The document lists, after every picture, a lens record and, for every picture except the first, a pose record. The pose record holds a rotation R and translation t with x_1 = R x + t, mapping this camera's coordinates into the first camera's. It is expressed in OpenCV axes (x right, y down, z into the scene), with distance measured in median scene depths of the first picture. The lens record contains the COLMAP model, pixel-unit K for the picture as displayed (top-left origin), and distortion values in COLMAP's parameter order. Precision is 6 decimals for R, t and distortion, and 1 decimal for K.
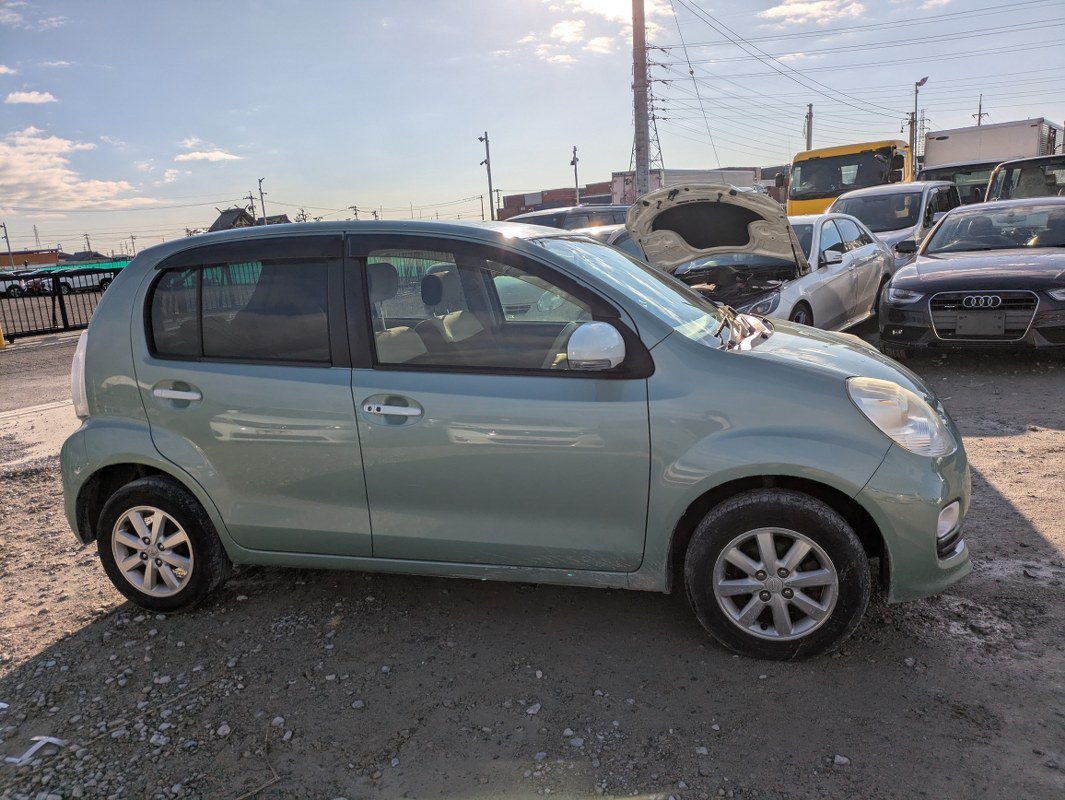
lens RADIAL K [[784.2, 0, 532.7], [0, 784.2, 416.6], [0, 0, 1]] dist [0.041008, -0.033757]
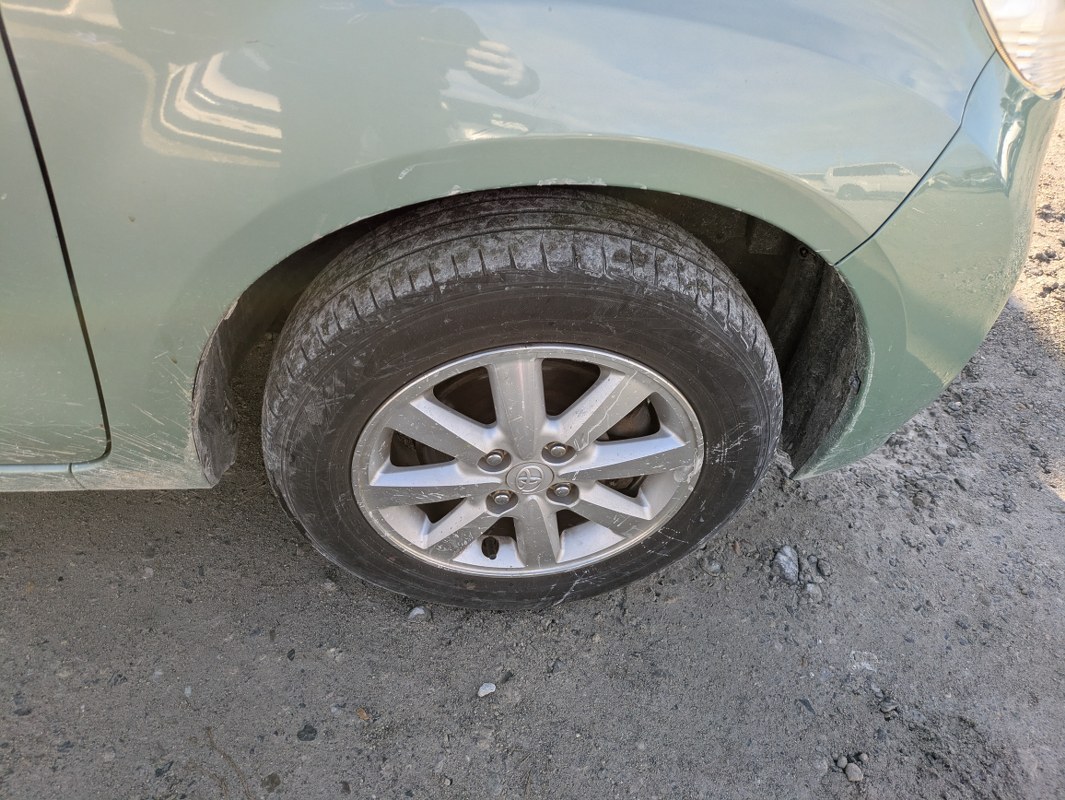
lens RADIAL K [[777.5, 0, 532.5], [0, 777.5, 400.0], [0, 0, 1]] dist [0.022752, -0.002638]
pose [[0.920716, -0.139348, 0.364505, 0.067858], [-0.083225, 0.842461, 0.532290, 0.001198], [-0.381255, -0.520424, 0.764070, 0.273230]]
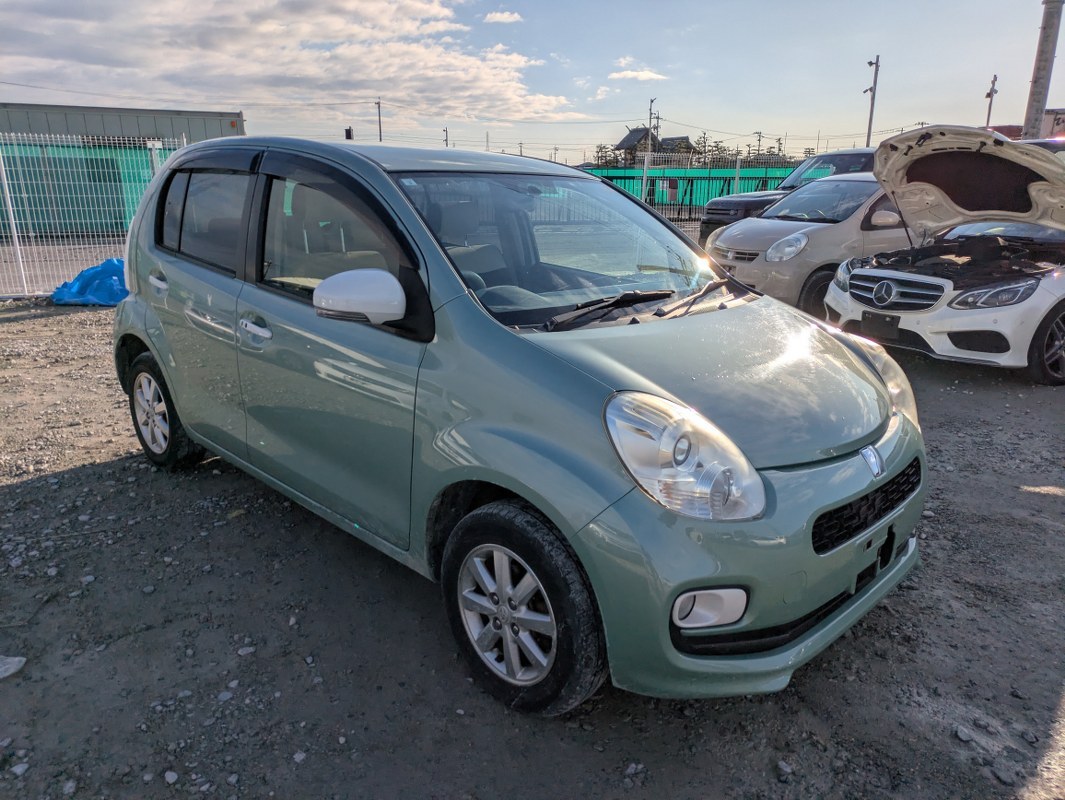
lens RADIAL K [[777.5, 0, 532.5], [0, 777.5, 400.0], [0, 0, 1]] dist [0.022752, -0.002638]
pose [[0.873406, 0.218435, -0.435256, 0.231017], [-0.186804, 0.975667, 0.114793, -0.038929], [0.449740, -0.018953, 0.892959, 0.102080]]
